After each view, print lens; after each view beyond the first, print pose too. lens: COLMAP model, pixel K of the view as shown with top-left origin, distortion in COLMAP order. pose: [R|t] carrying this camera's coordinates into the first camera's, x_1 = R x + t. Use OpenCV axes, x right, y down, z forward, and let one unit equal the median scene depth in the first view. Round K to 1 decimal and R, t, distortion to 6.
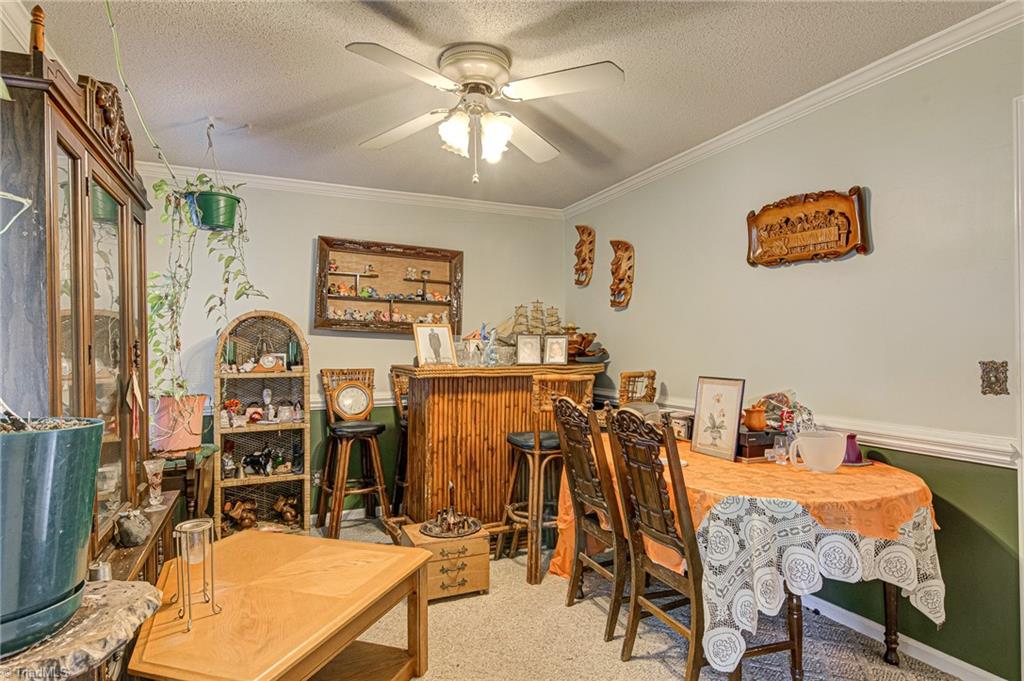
lens RADIAL K [[550.0, 0, 508.7], [0, 550.0, 345.9], [0, 0, 1]] dist [-0.001100, 0.000003]
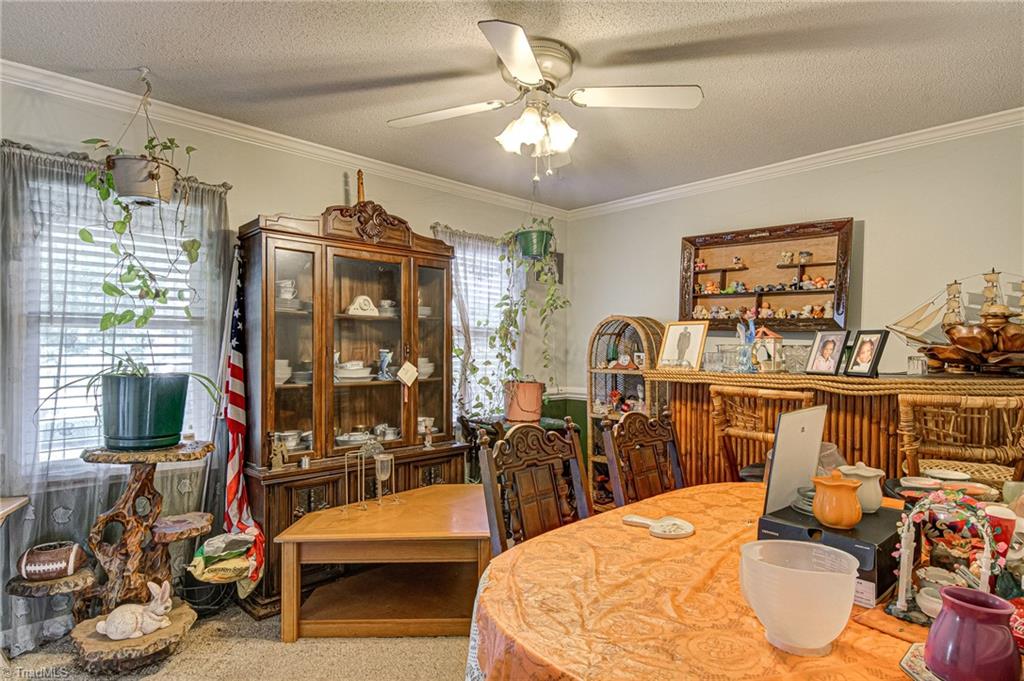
lens RADIAL K [[550.0, 0, 510.0], [0, 550.0, 343.9], [0, 0, 1]] dist [-0.001100, 0.000003]
pose [[0.339851, -0.001394, -0.940478, 0.513047], [0.001970, 0.999998, -0.000771, -0.003811], [0.940477, -0.001591, 0.339853, 0.365353]]
